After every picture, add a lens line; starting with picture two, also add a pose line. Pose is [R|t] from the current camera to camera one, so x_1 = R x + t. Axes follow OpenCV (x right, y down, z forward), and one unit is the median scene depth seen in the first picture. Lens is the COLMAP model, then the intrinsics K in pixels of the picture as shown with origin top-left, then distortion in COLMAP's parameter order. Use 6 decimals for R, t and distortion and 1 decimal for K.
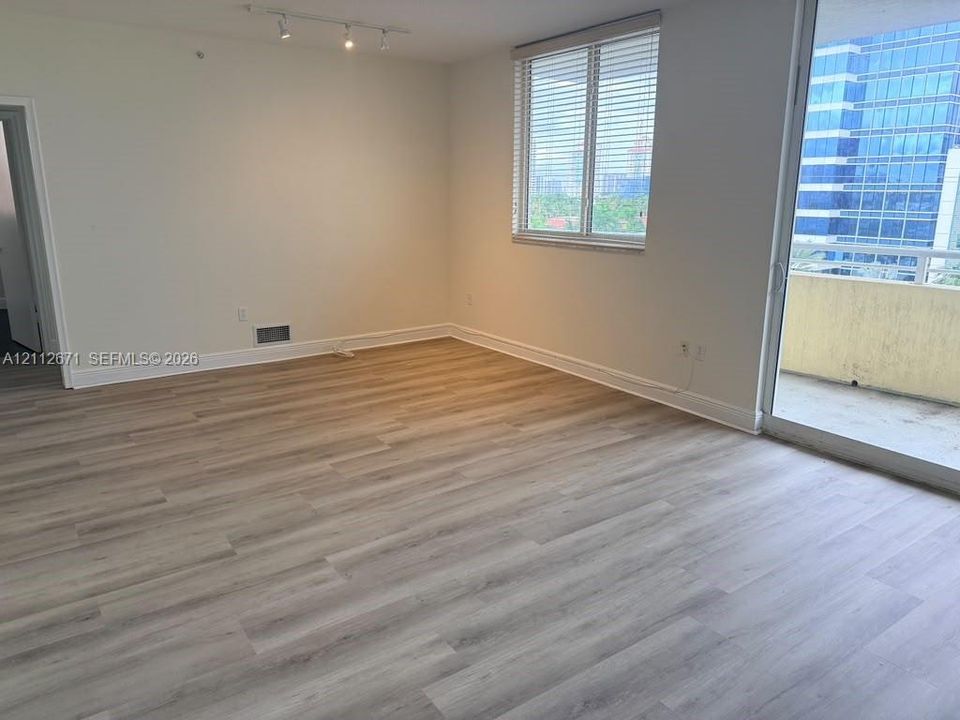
lens RADIAL K [[669.7, 0, 489.2], [0, 669.7, 358.6], [0, 0, 1]] dist [0.107020, -0.160031]
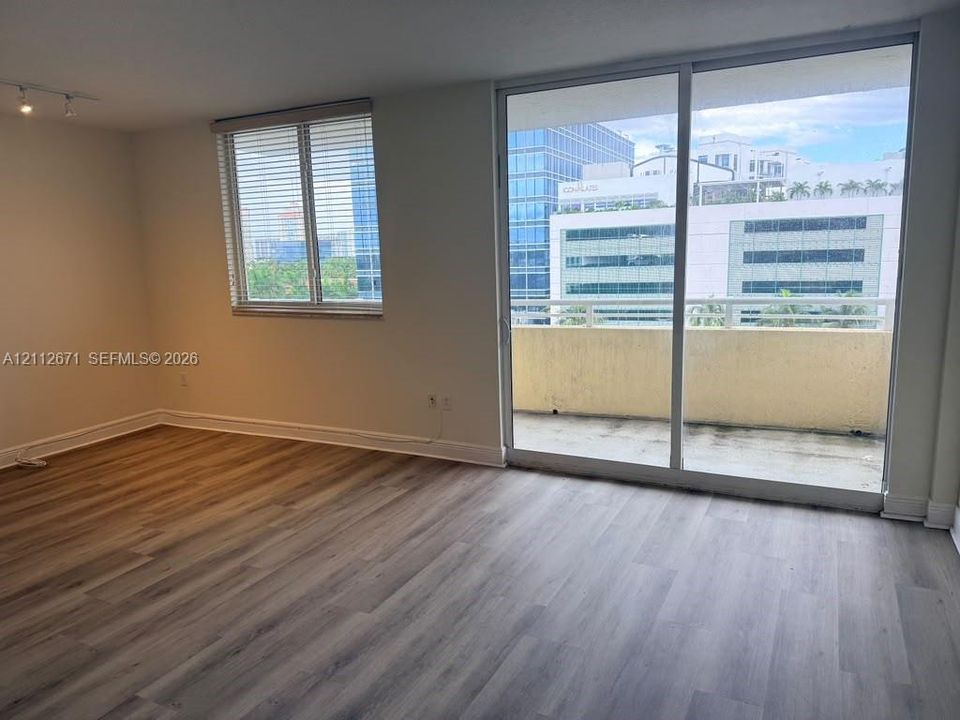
lens RADIAL K [[669.7, 0, 489.2], [0, 669.7, 358.6], [0, 0, 1]] dist [0.107020, -0.160031]
pose [[0.880937, -0.103273, 0.461828, -0.119963], [0.144337, 0.988033, -0.054382, -0.010498], [-0.450685, 0.114566, 0.885301, -0.009823]]
